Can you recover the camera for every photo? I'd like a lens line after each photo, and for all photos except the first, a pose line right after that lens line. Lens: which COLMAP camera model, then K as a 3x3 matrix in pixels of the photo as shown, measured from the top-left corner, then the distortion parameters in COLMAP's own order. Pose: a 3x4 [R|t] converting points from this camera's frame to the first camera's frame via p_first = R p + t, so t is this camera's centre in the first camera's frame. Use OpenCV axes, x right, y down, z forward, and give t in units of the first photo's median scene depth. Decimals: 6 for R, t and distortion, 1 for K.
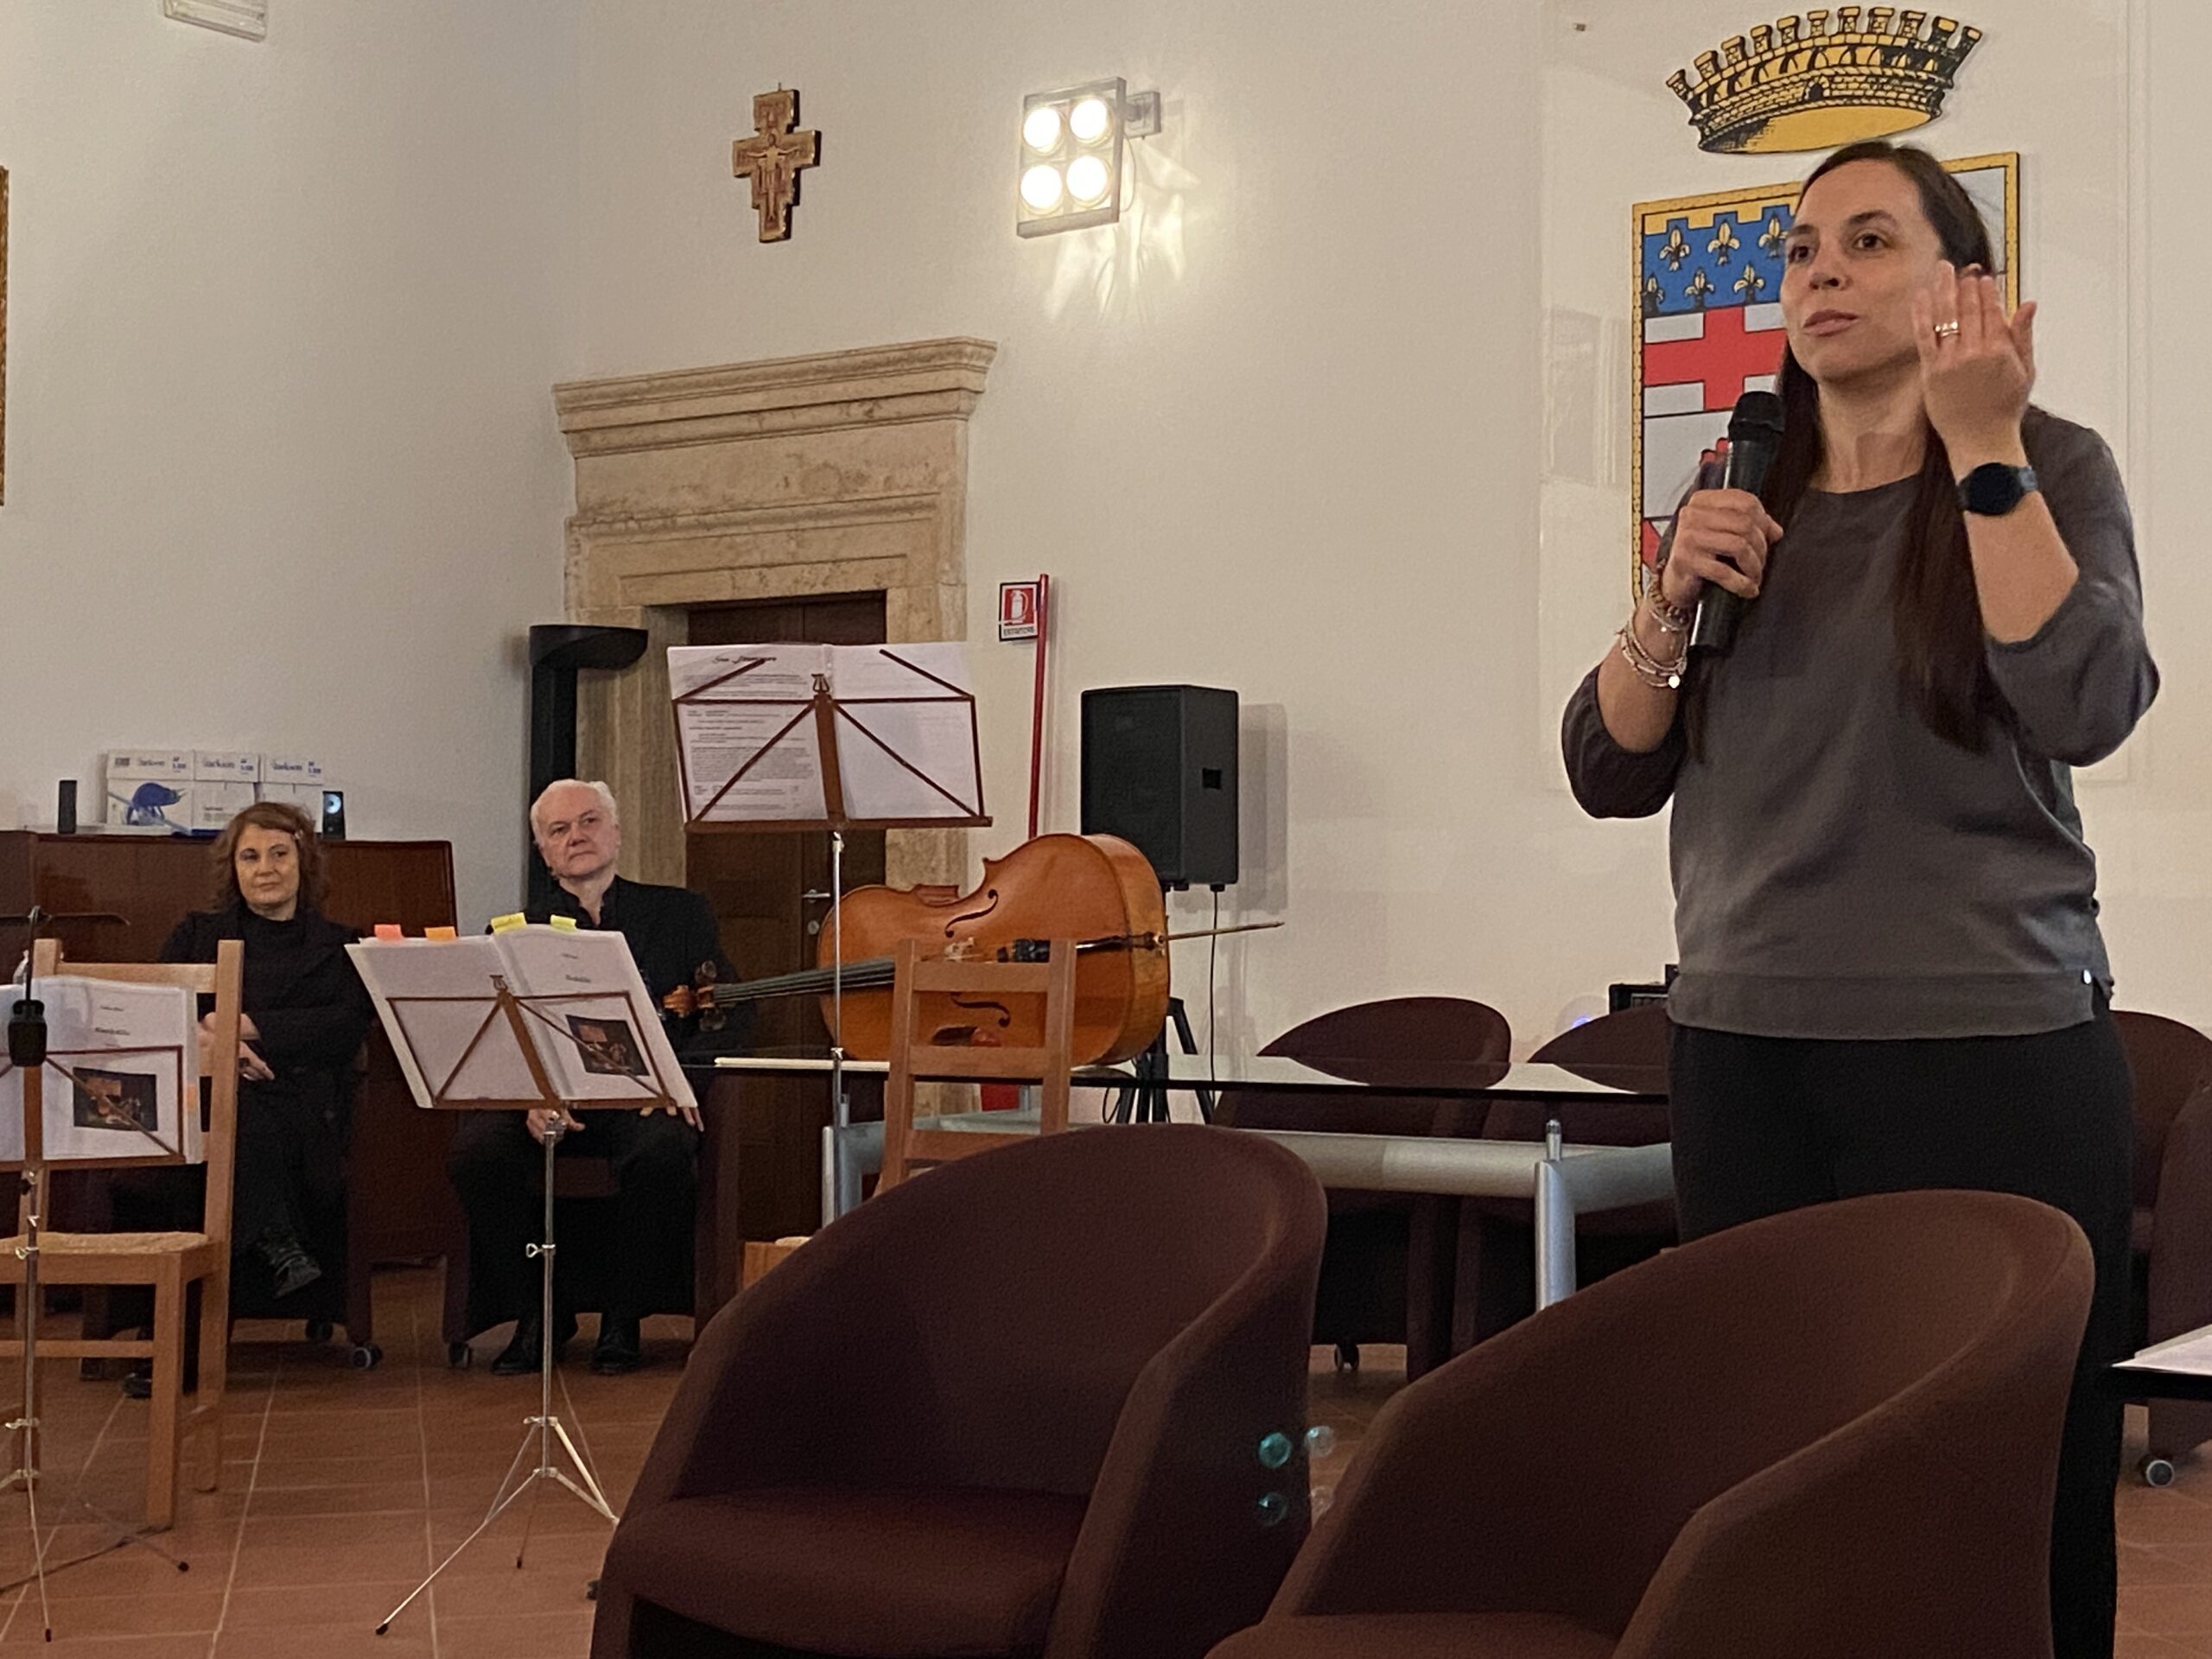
lens RADIAL K [[3478.4, 0, 1143.2], [0, 3478.4, 792.4], [0, 0, 1]] dist [0.097396, 0.000000]
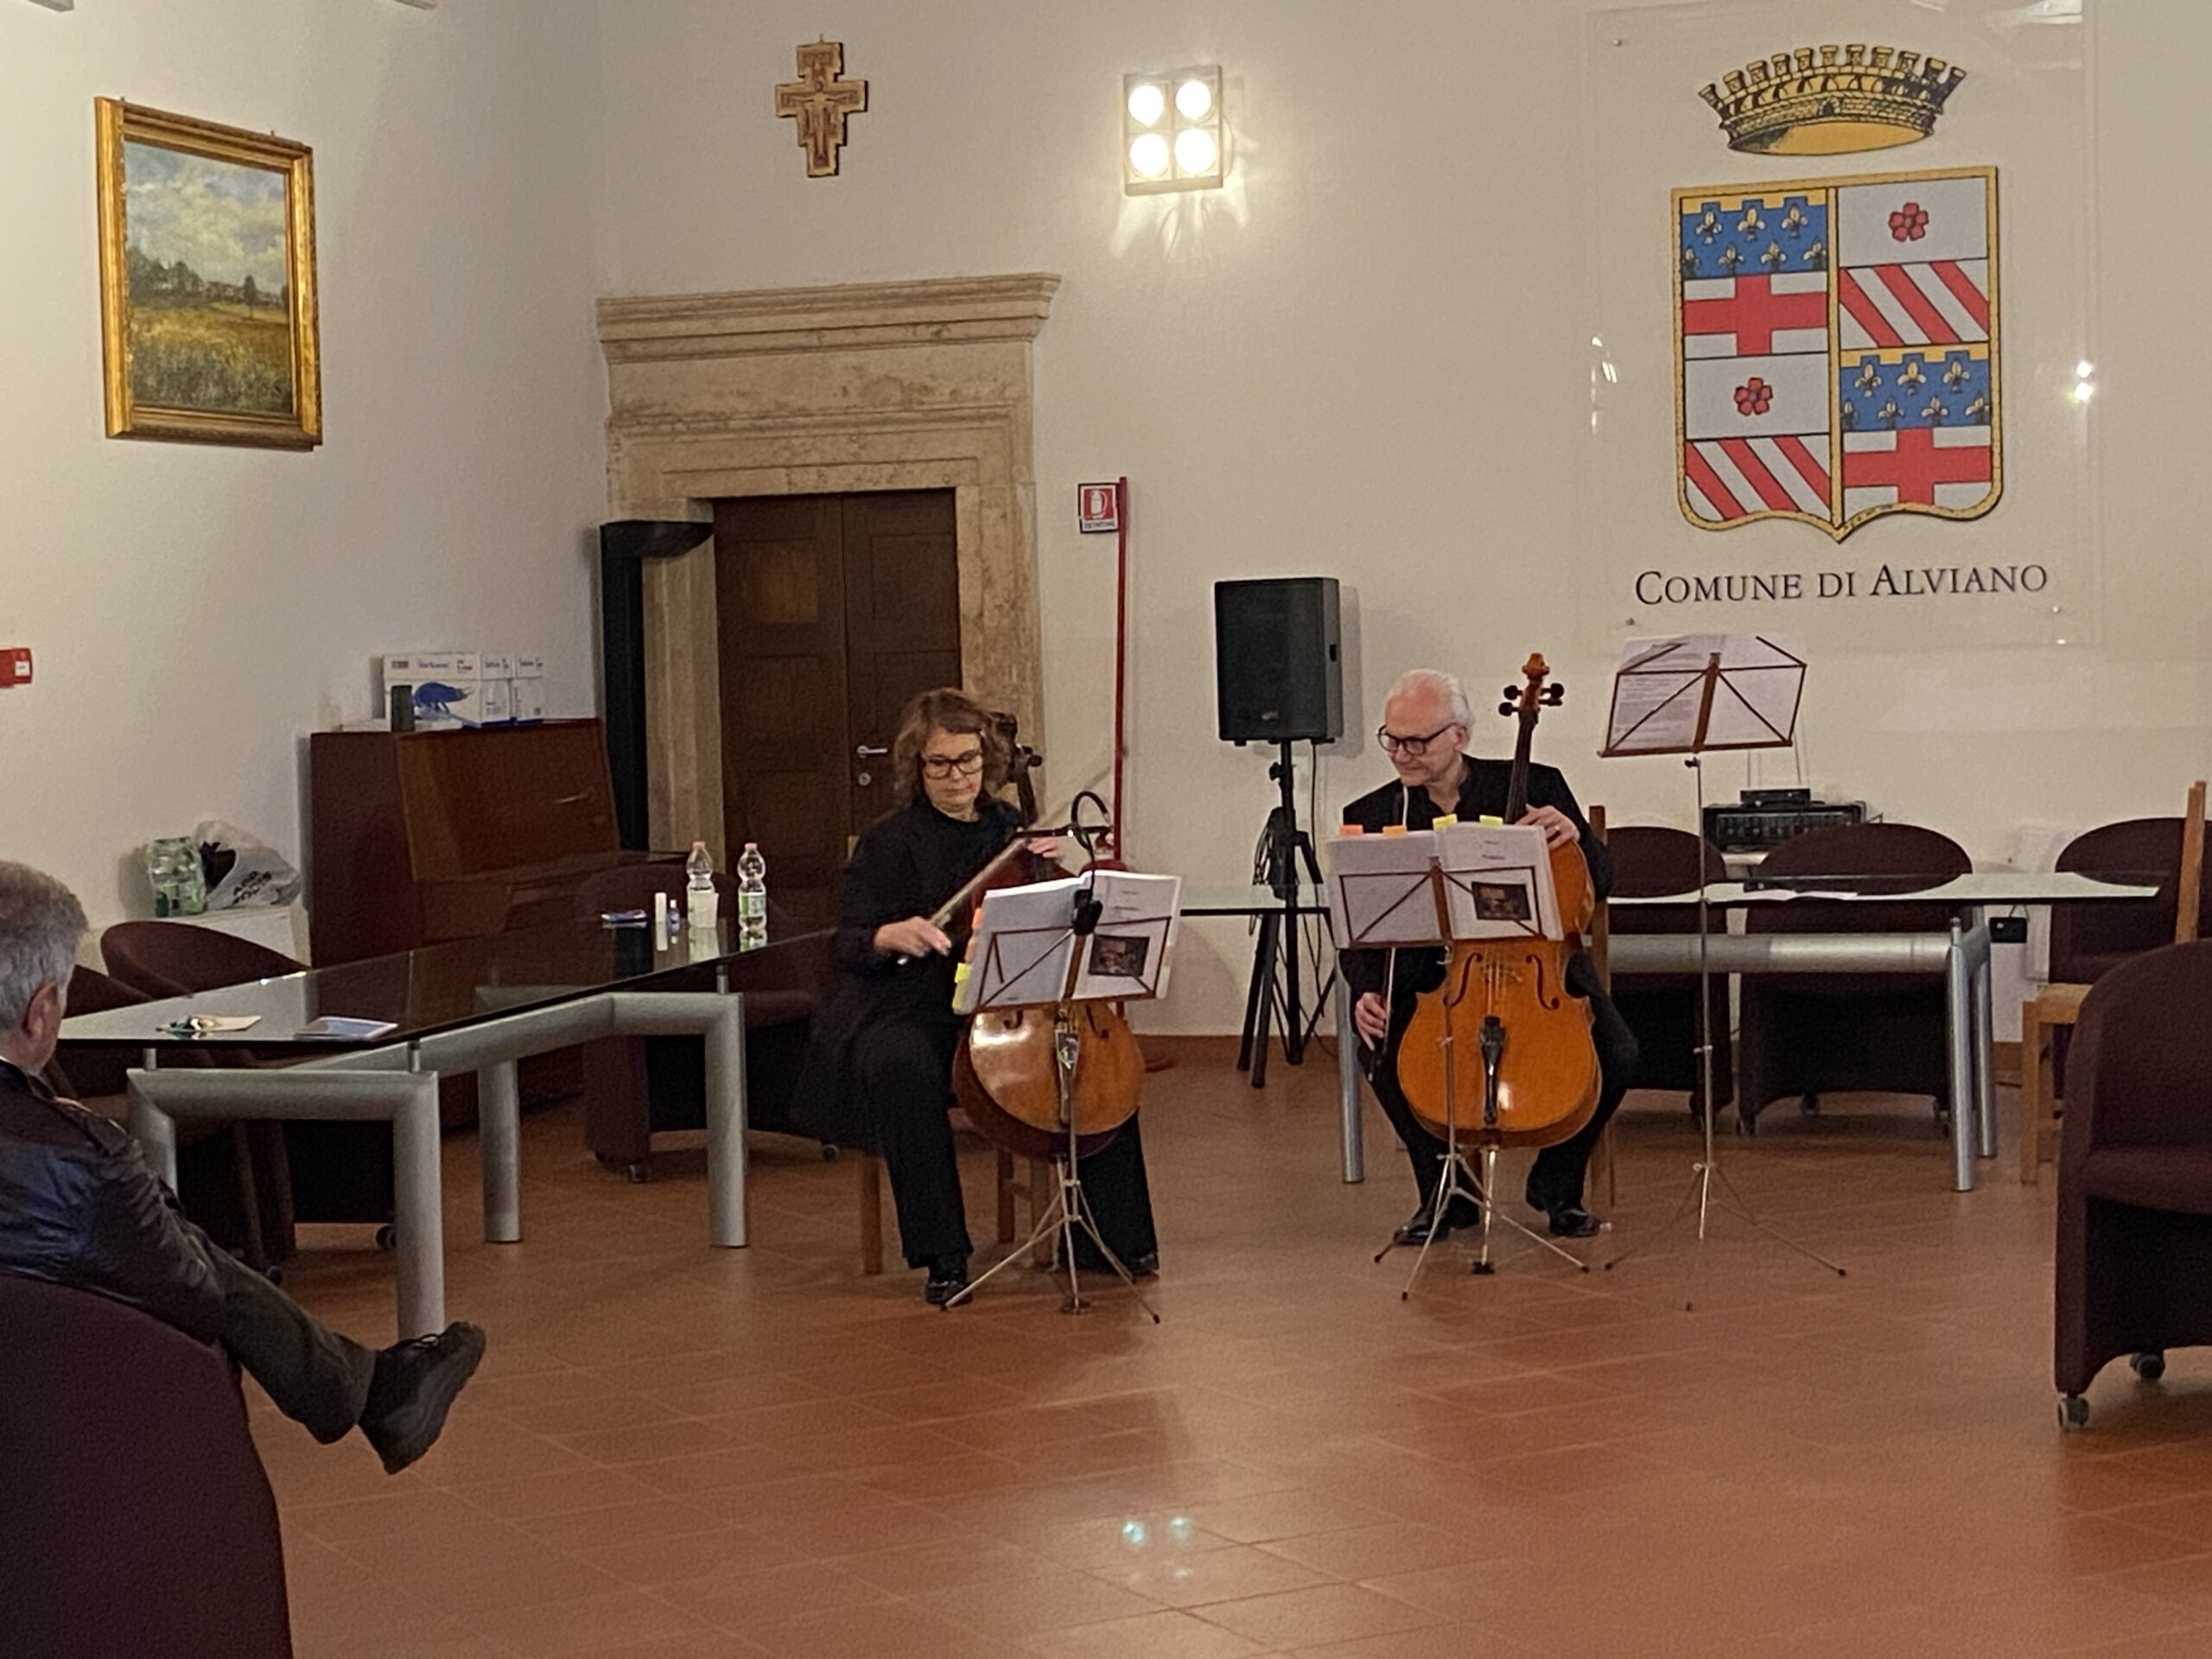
lens RADIAL K [[3944.6, 0, 1118.5], [0, 3944.6, 820.4], [0, 0, 1]] dist [0.091902, 0.000000]
pose [[0.957197, -0.044598, 0.285982, -0.450672], [0.023244, 0.996711, 0.077638, -0.054275], [-0.288504, -0.067668, 0.955085, -0.310978]]
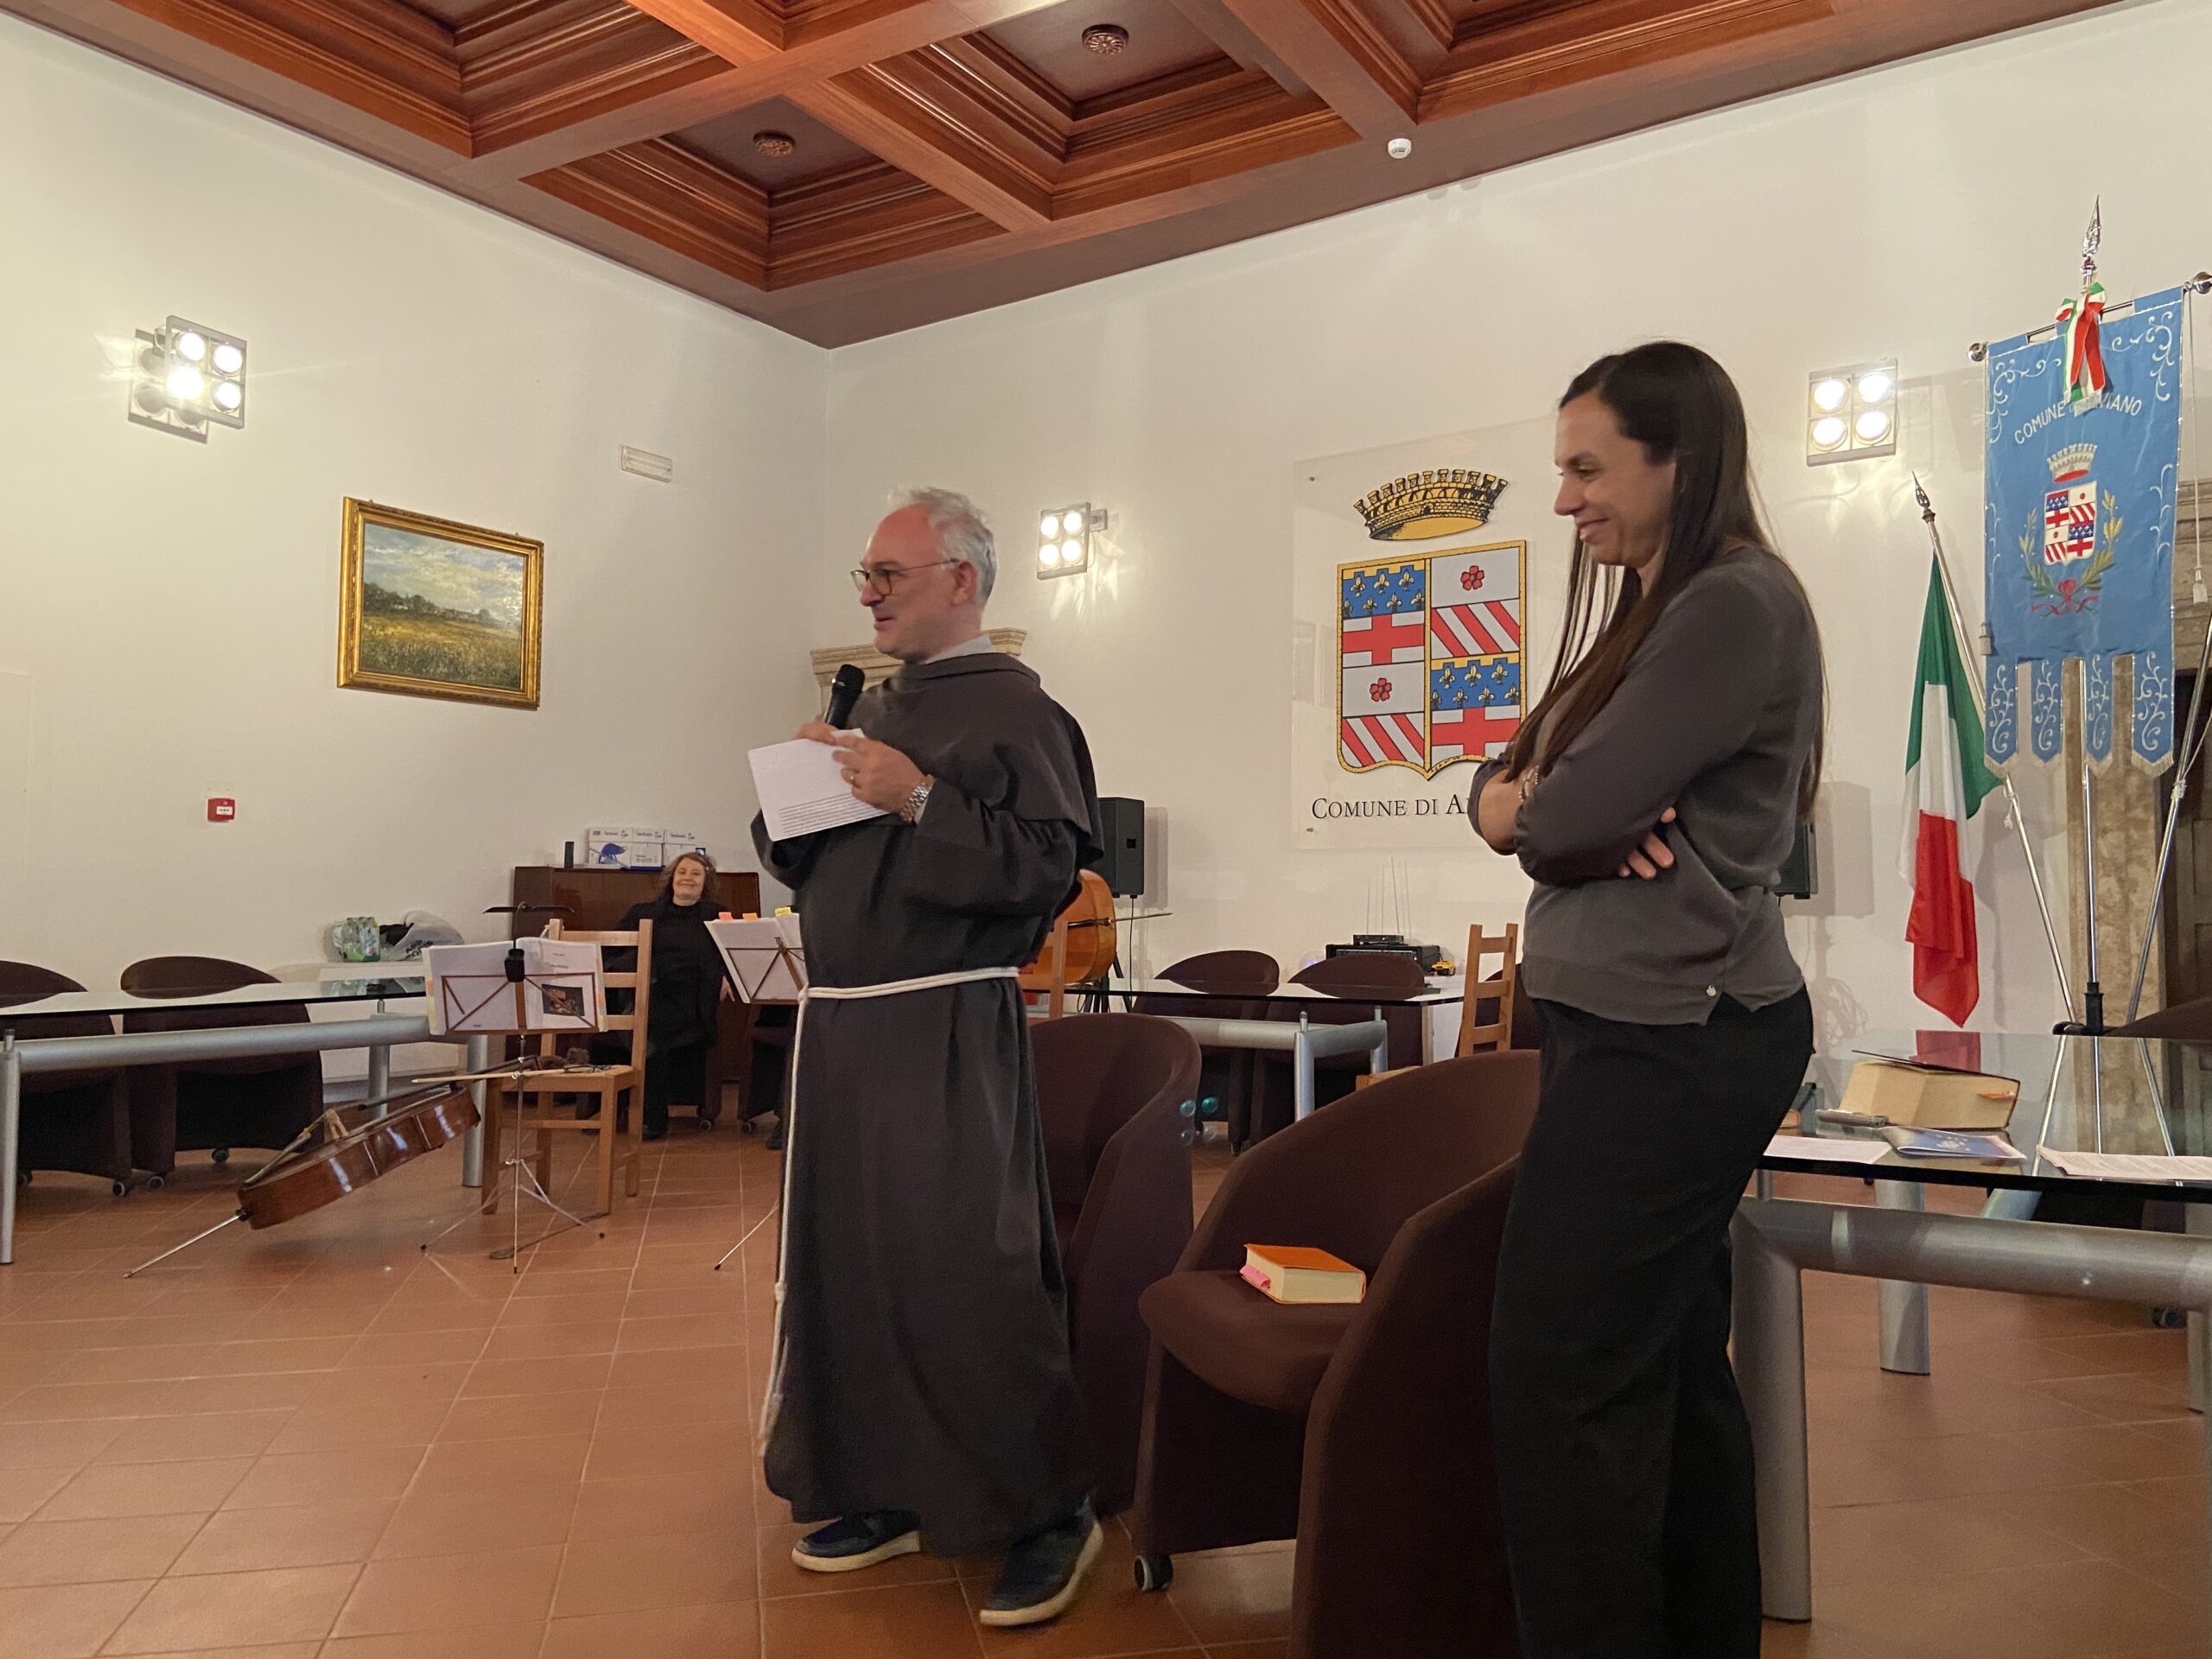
lens RADIAL K [[1659.6, 0, 1110.5], [0, 1659.6, 815.5], [0, 0, 1]] dist [0.116527, -0.140918]
pose [[0.999913, 0.004739, 0.012289, -0.004542], [-0.004458, 0.999730, -0.022798, 0.002140], [-0.012394, 0.022741, 0.999665, 0.023477]]
